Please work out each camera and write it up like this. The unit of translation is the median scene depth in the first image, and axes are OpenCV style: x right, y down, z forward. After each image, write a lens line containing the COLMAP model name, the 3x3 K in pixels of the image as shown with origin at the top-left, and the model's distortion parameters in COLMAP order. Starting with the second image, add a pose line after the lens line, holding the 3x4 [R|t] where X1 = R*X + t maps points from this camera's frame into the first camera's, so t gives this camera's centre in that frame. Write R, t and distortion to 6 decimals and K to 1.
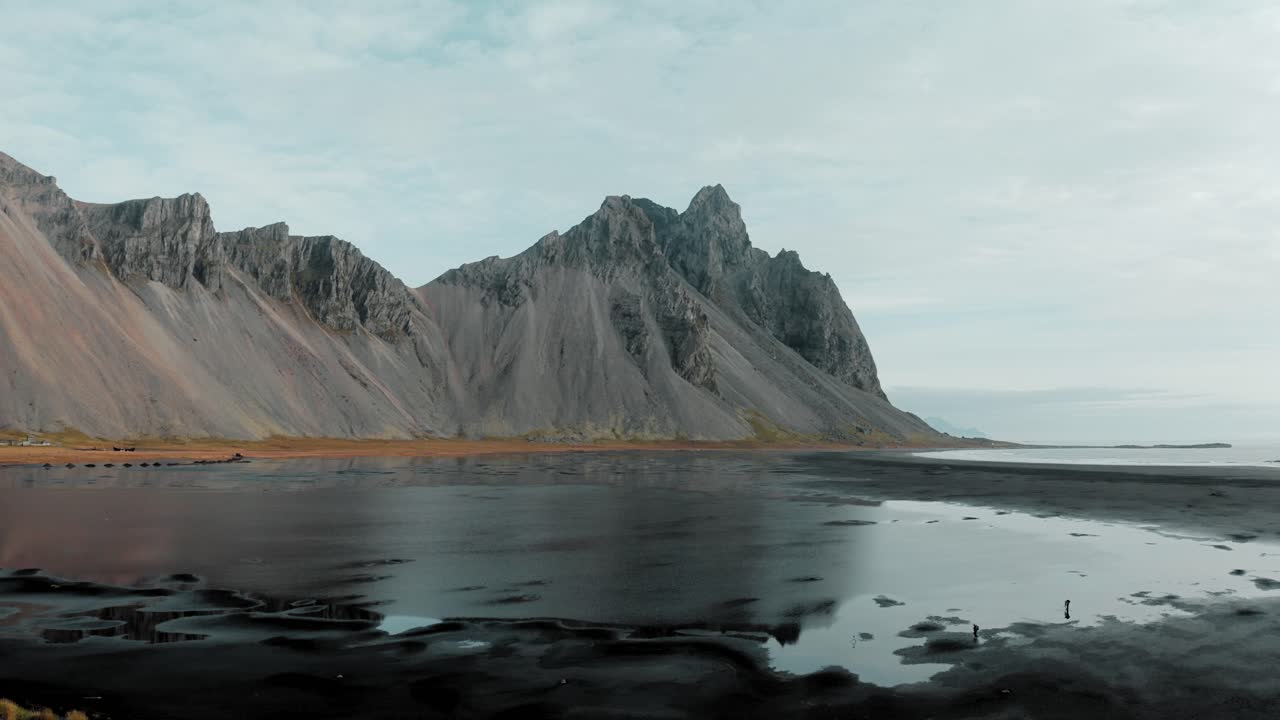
lens RADIAL K [[1015.5, 0, 640.0], [0, 1015.5, 360.0], [0, 0, 1]] dist [-0.192878, 0.014651]
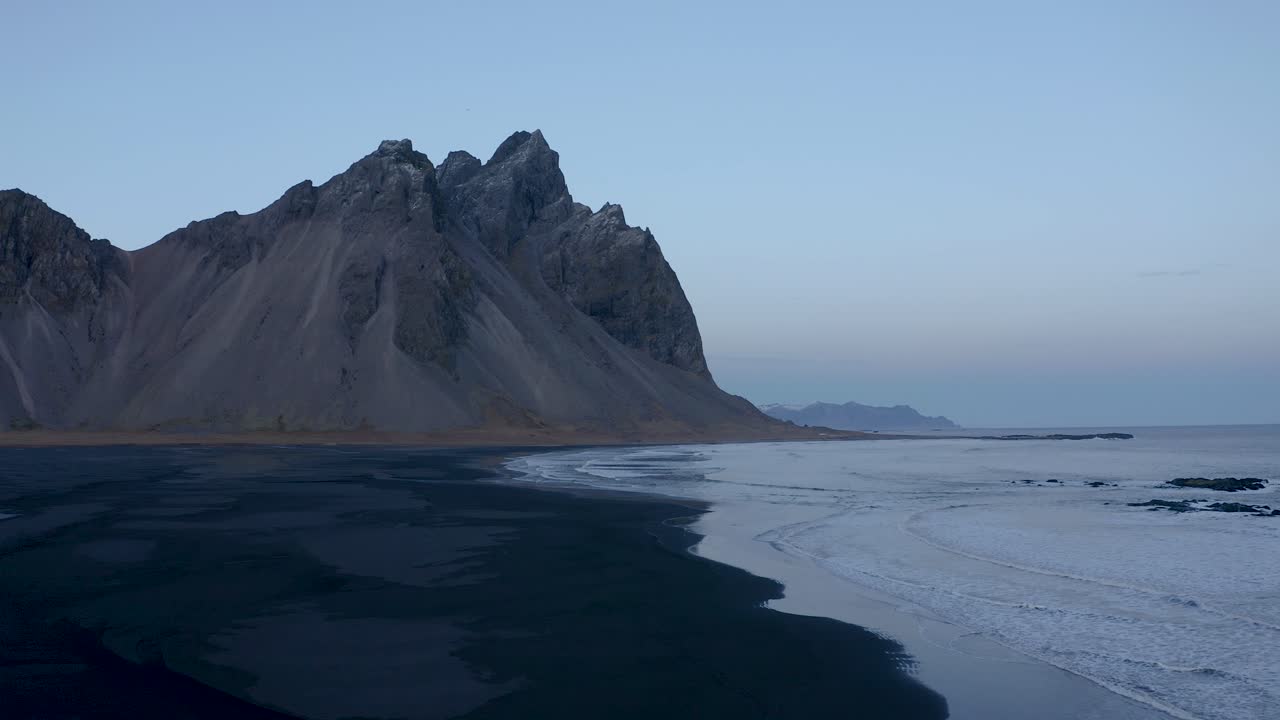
lens RADIAL K [[1015.5, 0, 640.0], [0, 1015.5, 360.0], [0, 0, 1]] dist [-0.192878, 0.014651]
pose [[0.999818, -0.009268, 0.016701, 0.206670], [0.009100, 0.999907, 0.010127, 0.017223], [-0.016793, -0.009973, 0.999809, 0.210646]]
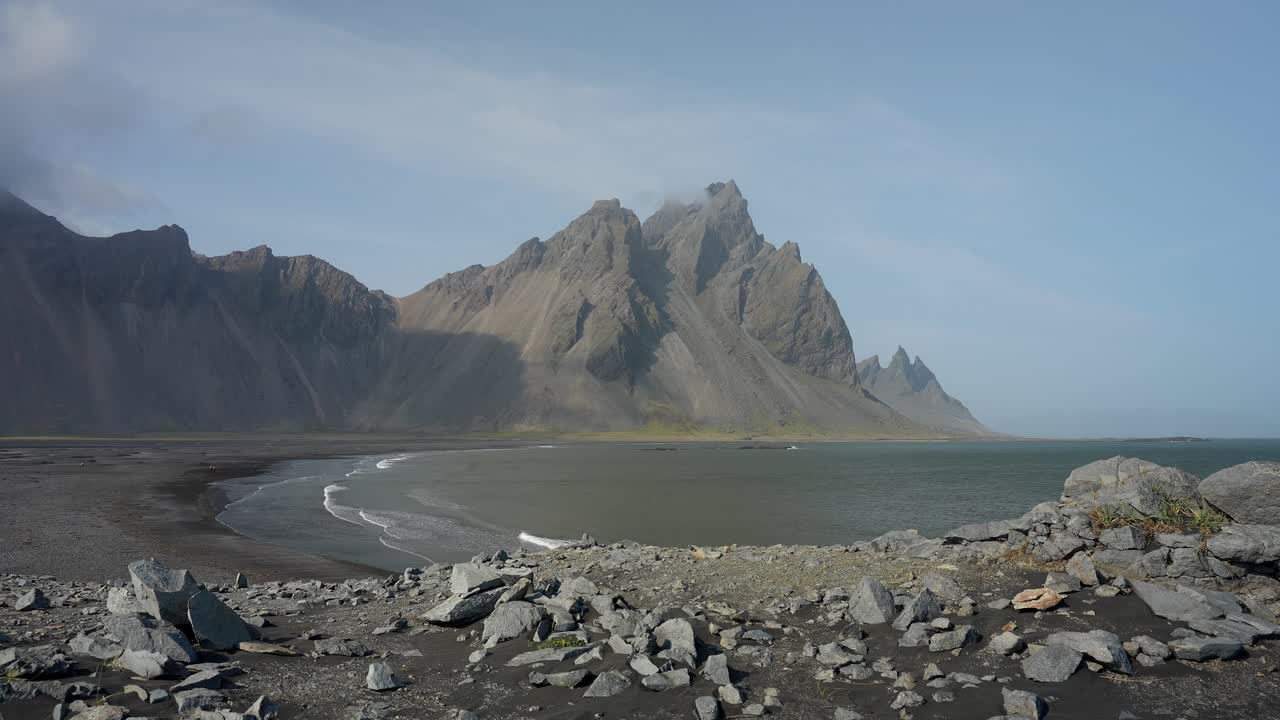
lens RADIAL K [[1056.5, 0, 640.0], [0, 1056.5, 360.0], [0, 0, 1]] dist [-0.072264, 0.003851]
pose [[0.960719, -0.025298, -0.276369, 0.383239], [0.025479, 0.999671, -0.002937, 0.007879], [0.276353, -0.004220, 0.961047, -0.042967]]
